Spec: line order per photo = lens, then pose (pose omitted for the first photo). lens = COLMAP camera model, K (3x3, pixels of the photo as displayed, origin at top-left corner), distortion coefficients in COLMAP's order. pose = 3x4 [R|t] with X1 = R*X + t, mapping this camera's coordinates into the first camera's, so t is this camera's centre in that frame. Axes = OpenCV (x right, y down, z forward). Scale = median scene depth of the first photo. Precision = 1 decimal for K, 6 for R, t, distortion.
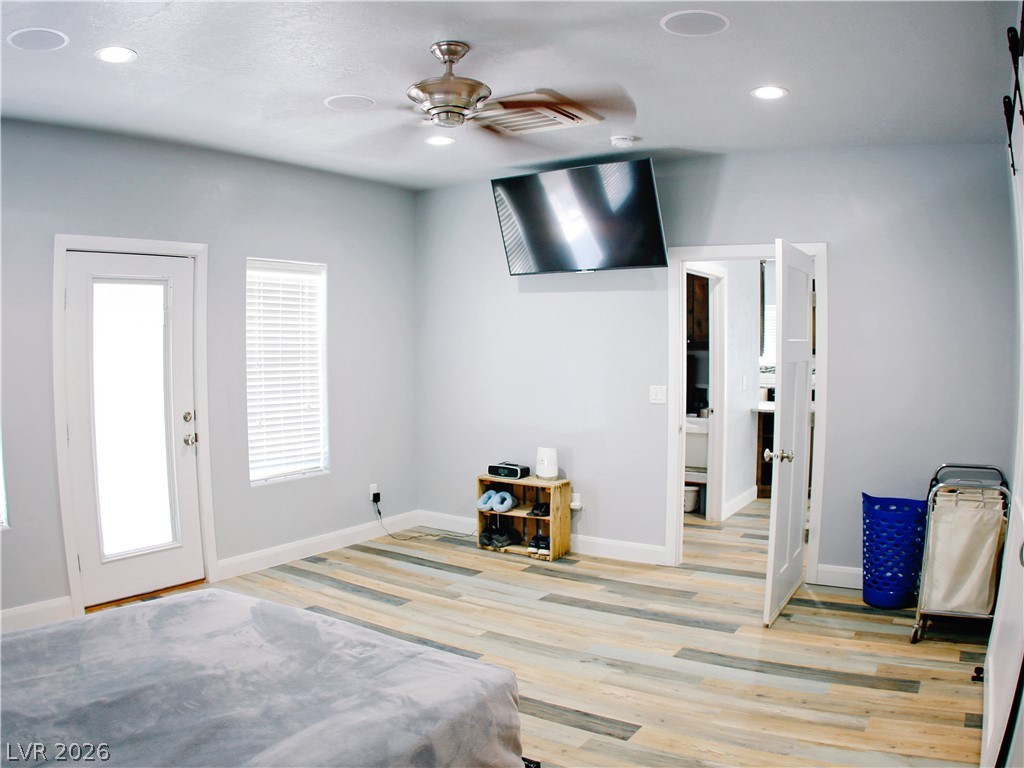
lens RADIAL K [[787.9, 0, 522.6], [0, 787.9, 392.1], [0, 0, 1]] dist [-0.333181, 0.112678]
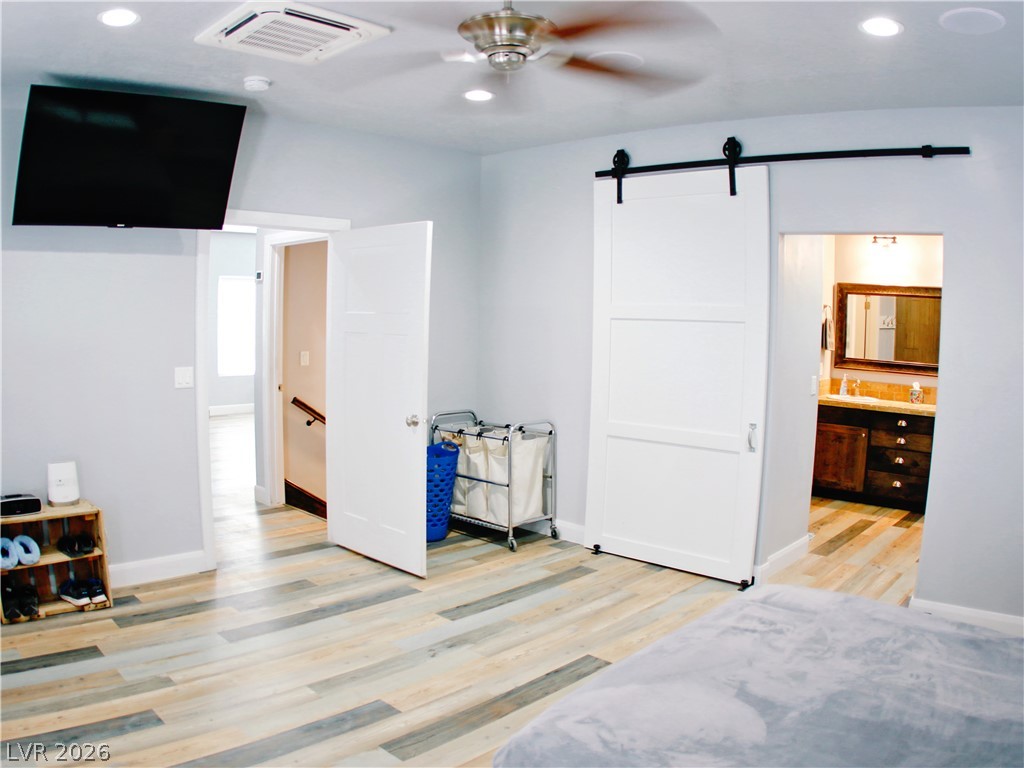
lens RADIAL K [[787.9, 0, 522.6], [0, 787.9, 392.1], [0, 0, 1]] dist [-0.333181, 0.112678]
pose [[0.170017, -0.091415, 0.981192, -0.767658], [0.038267, 0.995549, 0.086122, -0.049792], [-0.984698, 0.022905, 0.172758, 0.685169]]
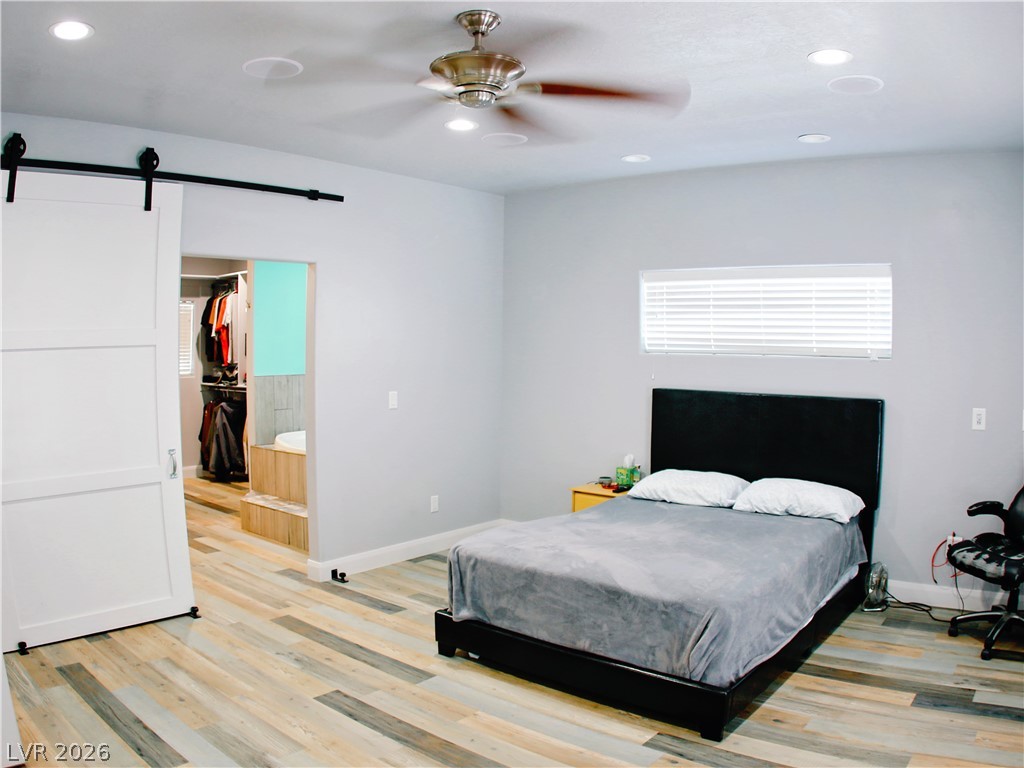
lens RADIAL K [[787.9, 0, 522.6], [0, 787.9, 392.1], [0, 0, 1]] dist [-0.333181, 0.112678]
pose [[-0.994762, -0.010436, 0.101680, -0.198838], [0.002198, 0.992361, 0.123350, -0.103770], [-0.102190, 0.122927, -0.987140, 1.538364]]
